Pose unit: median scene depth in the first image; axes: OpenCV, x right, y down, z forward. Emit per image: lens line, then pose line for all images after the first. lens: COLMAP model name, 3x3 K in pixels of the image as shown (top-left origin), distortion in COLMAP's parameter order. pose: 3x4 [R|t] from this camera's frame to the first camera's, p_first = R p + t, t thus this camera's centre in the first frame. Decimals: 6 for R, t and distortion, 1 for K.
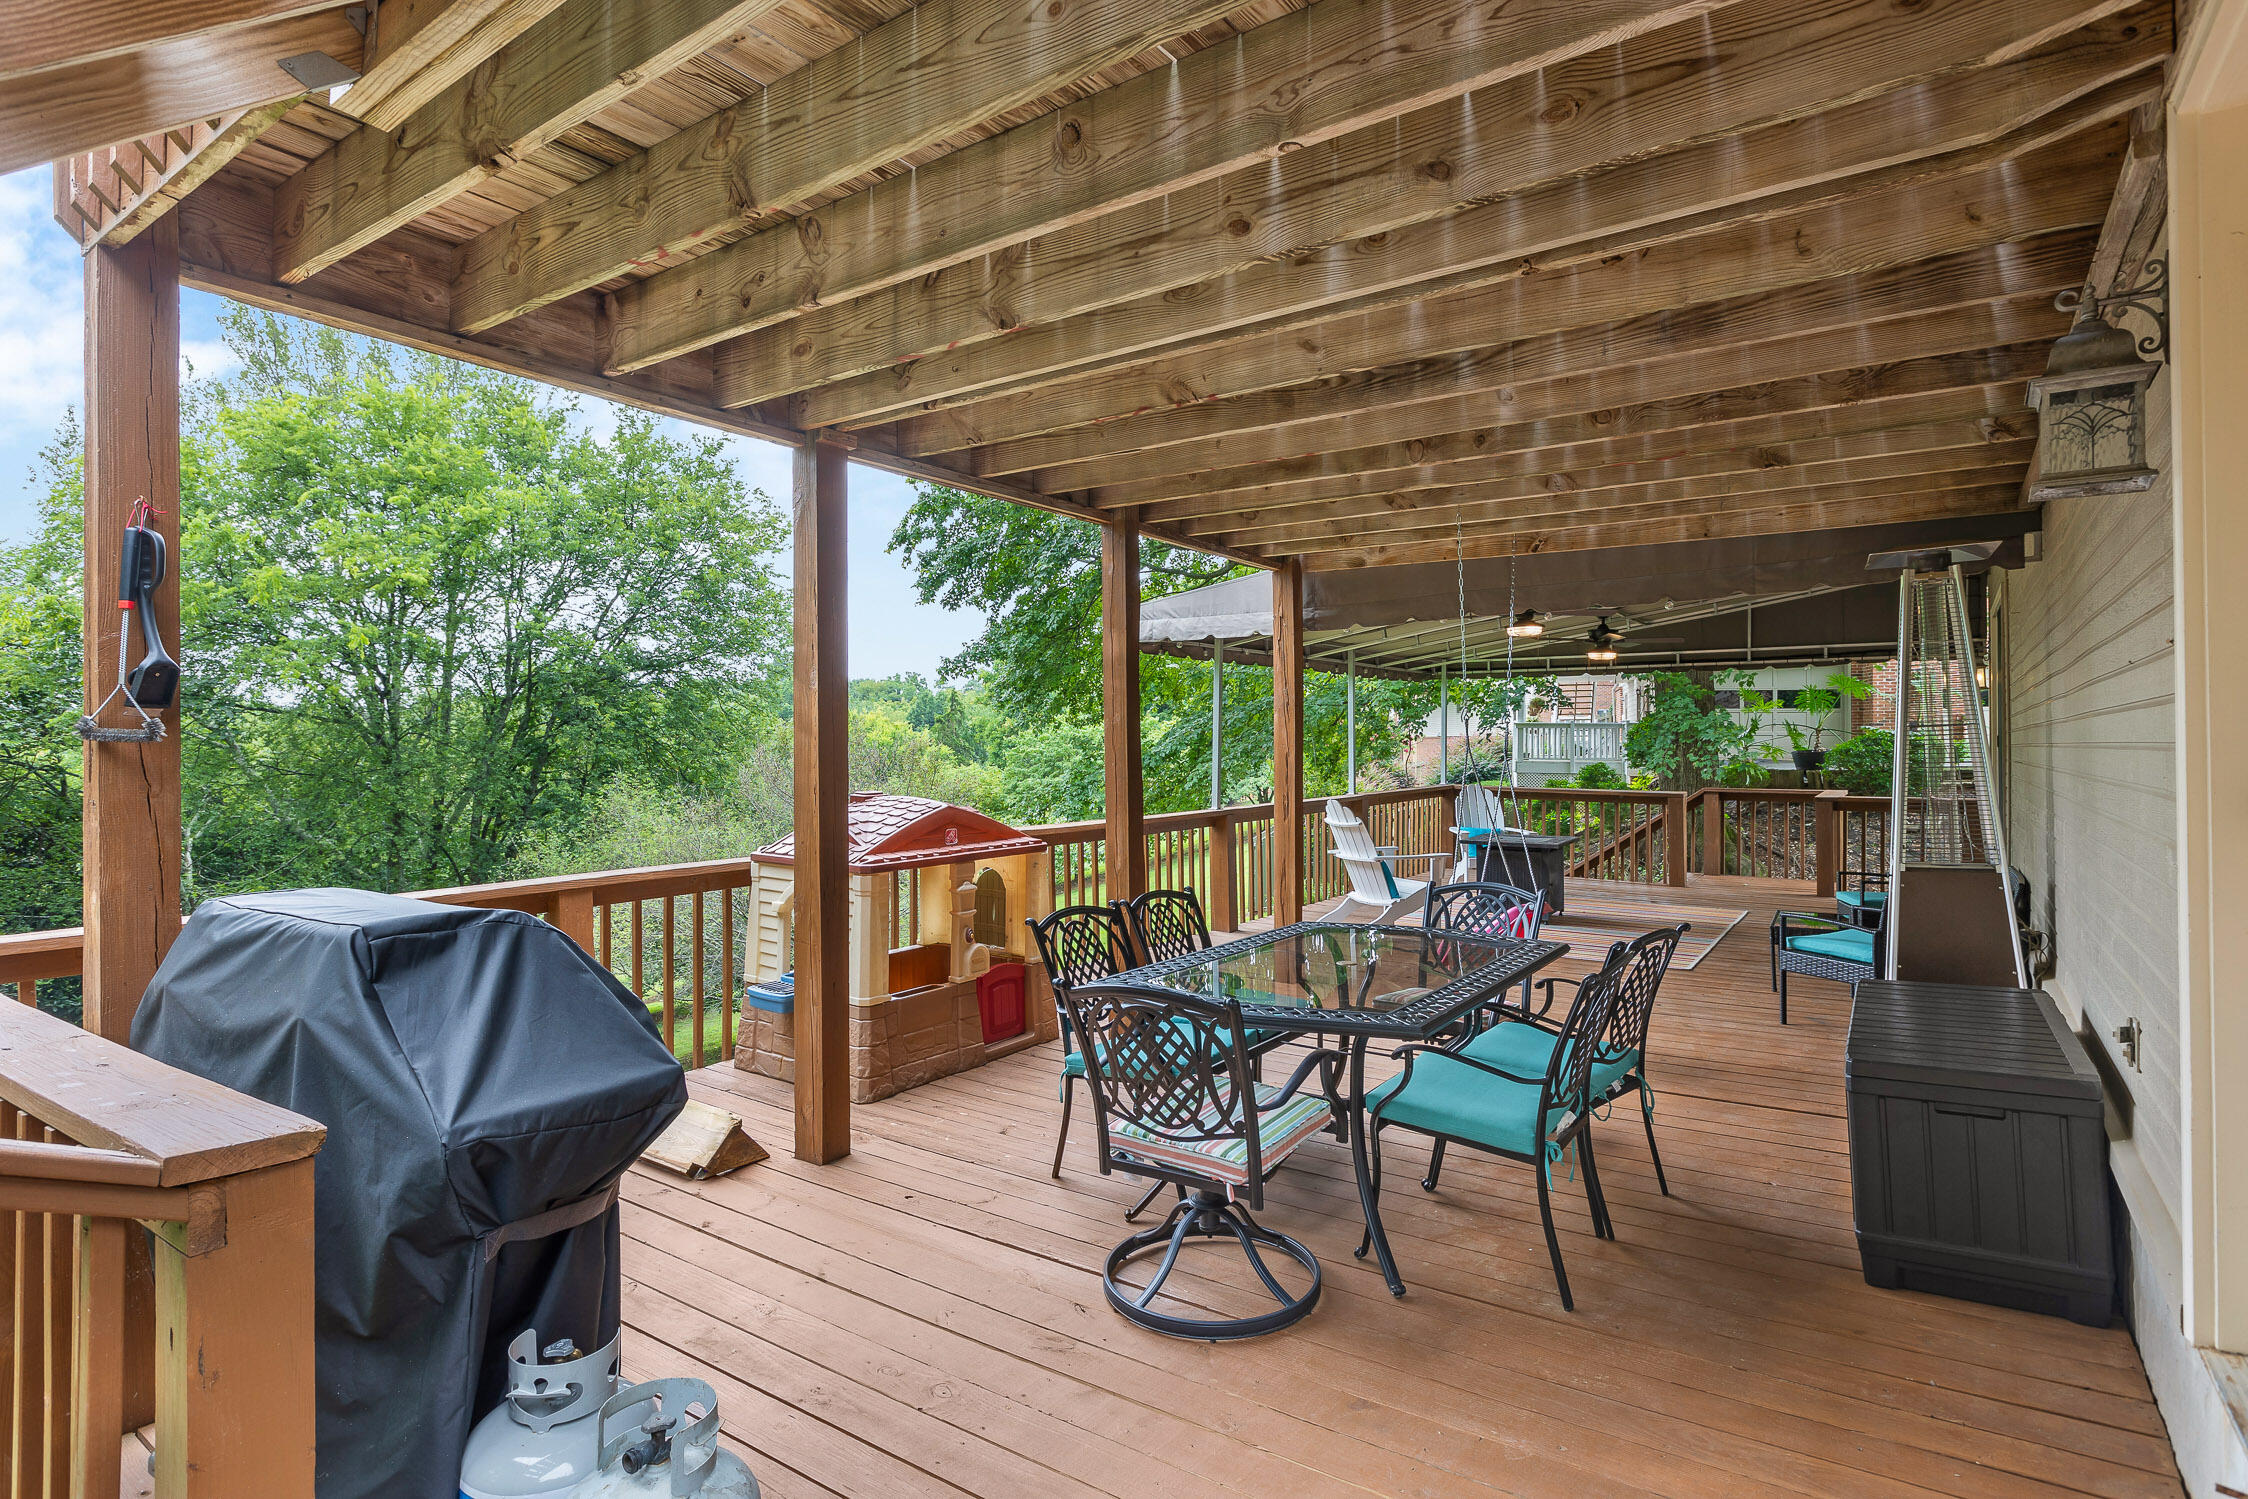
lens RADIAL K [[1146.9, 0, 1133.9], [0, 1146.9, 740.7], [0, 0, 1]] dist [-0.000253, 0.000005]
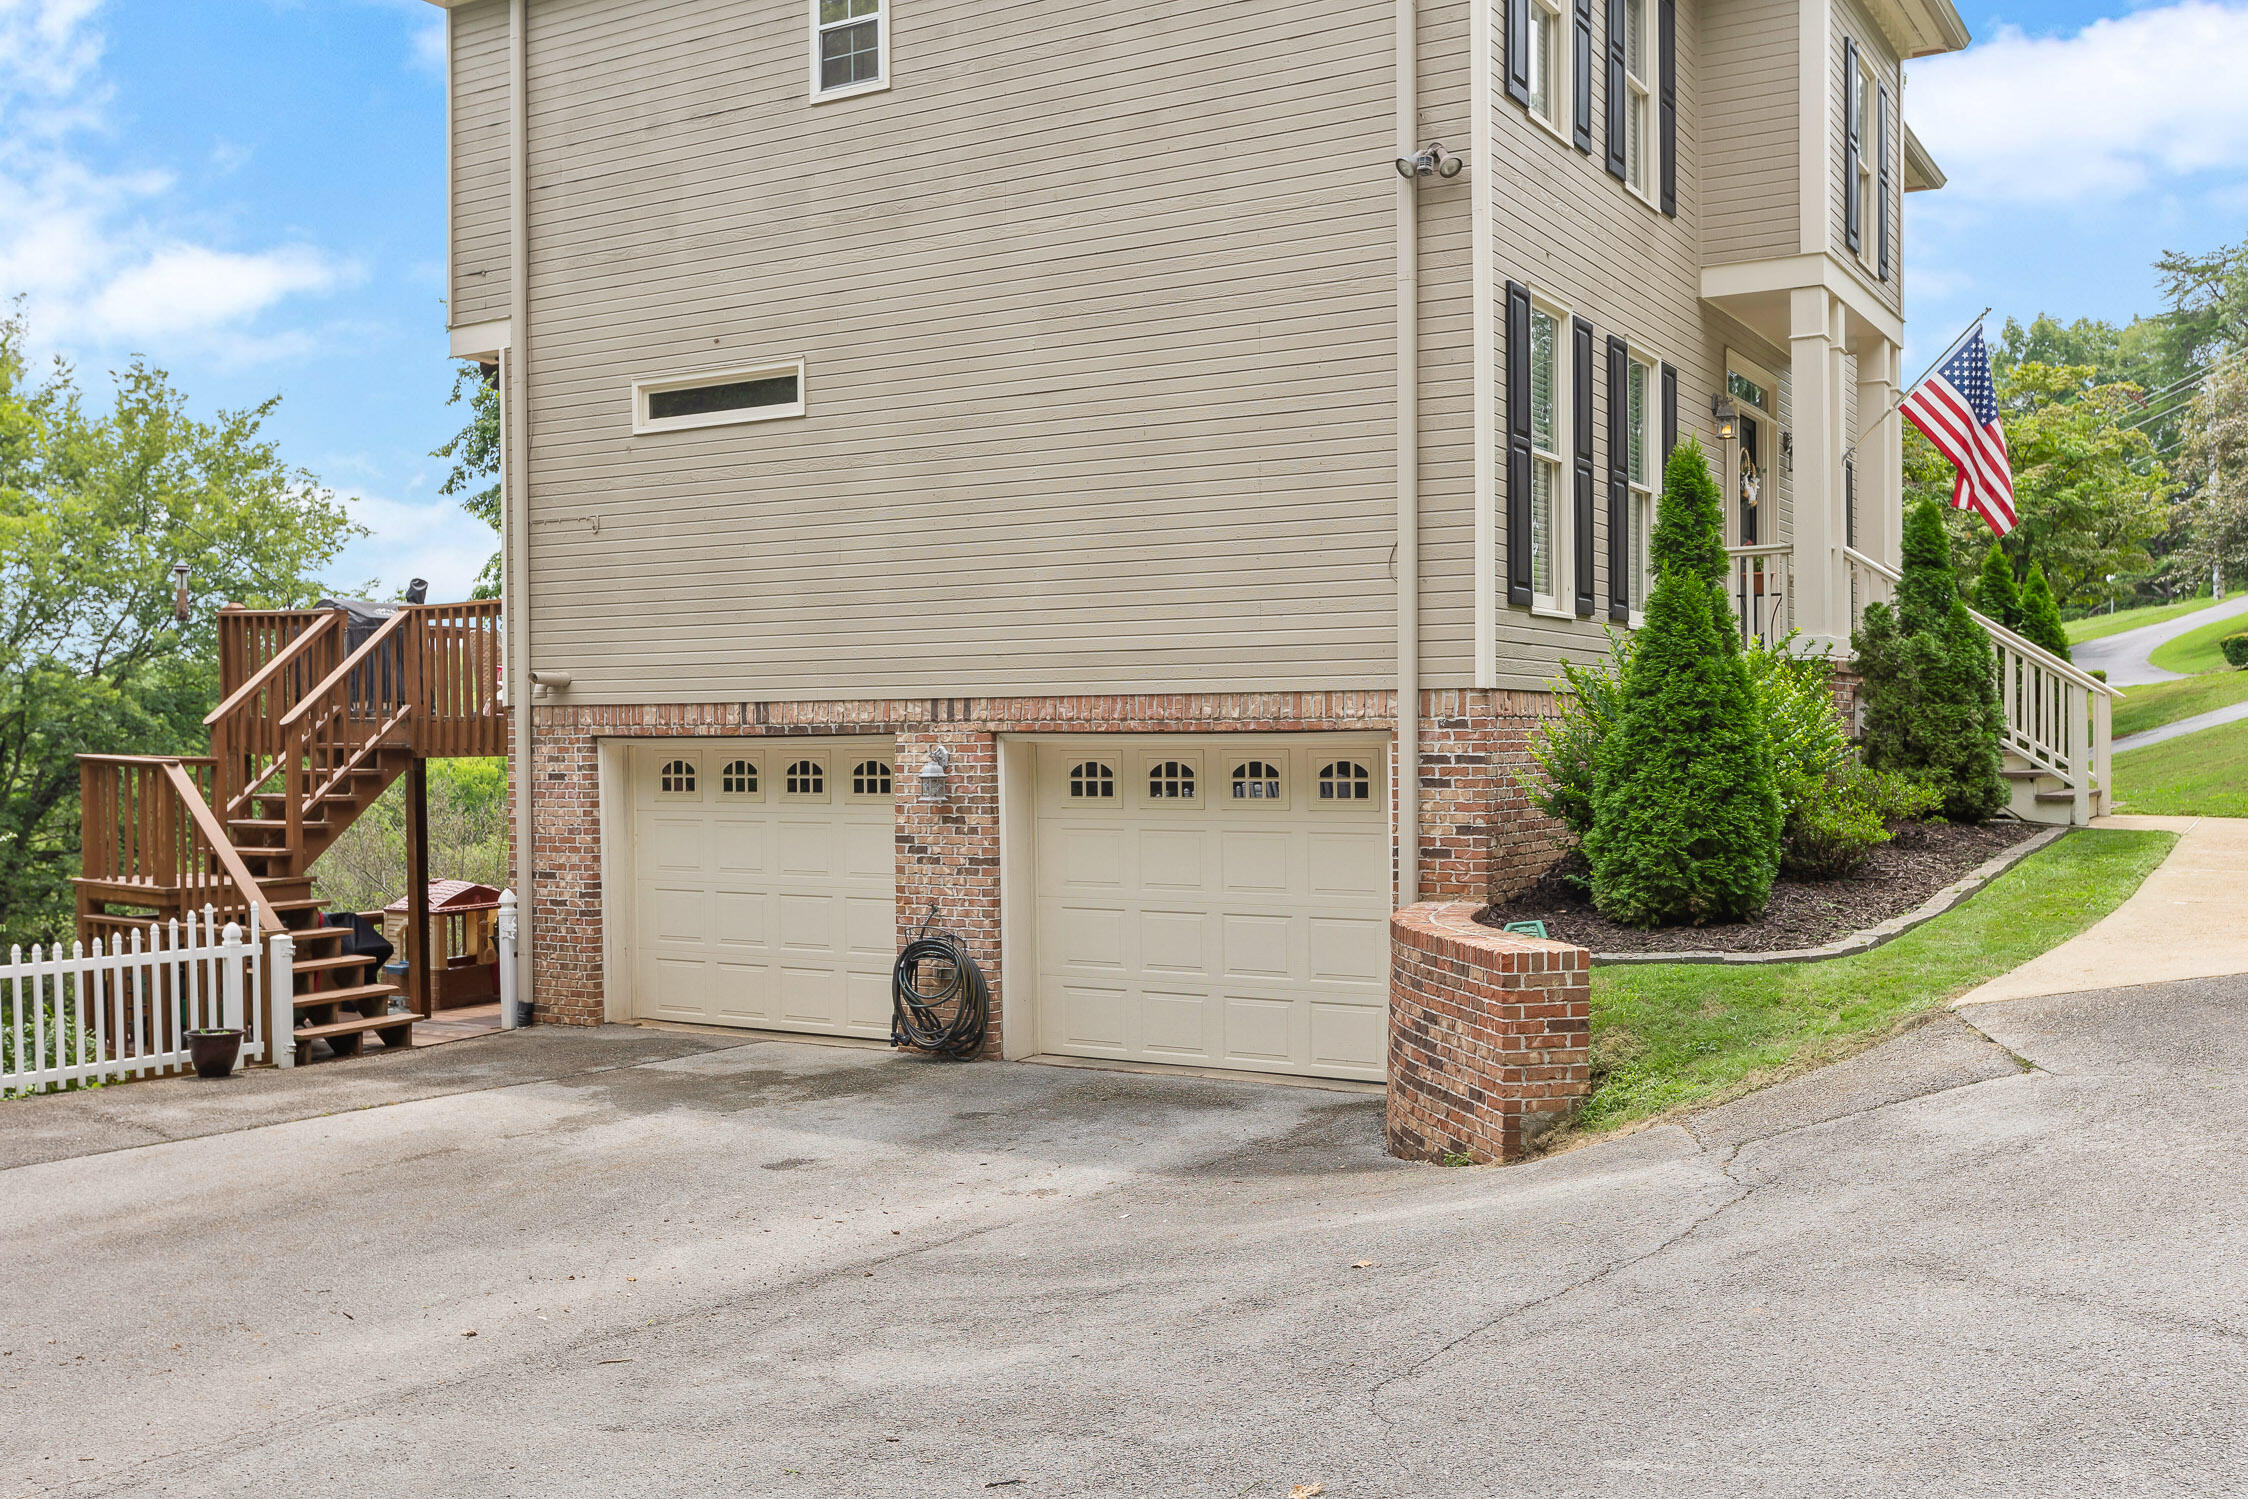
lens RADIAL K [[2088.2, 0, 1118.0], [0, 2088.2, 757.8], [0, 0, 1]] dist [-0.012884, 0.000000]
pose [[0.996765, -0.004400, 0.080255, 0.714583], [0.004131, 0.999985, 0.003517, -0.187371], [-0.080269, -0.003174, 0.996768, -2.951661]]
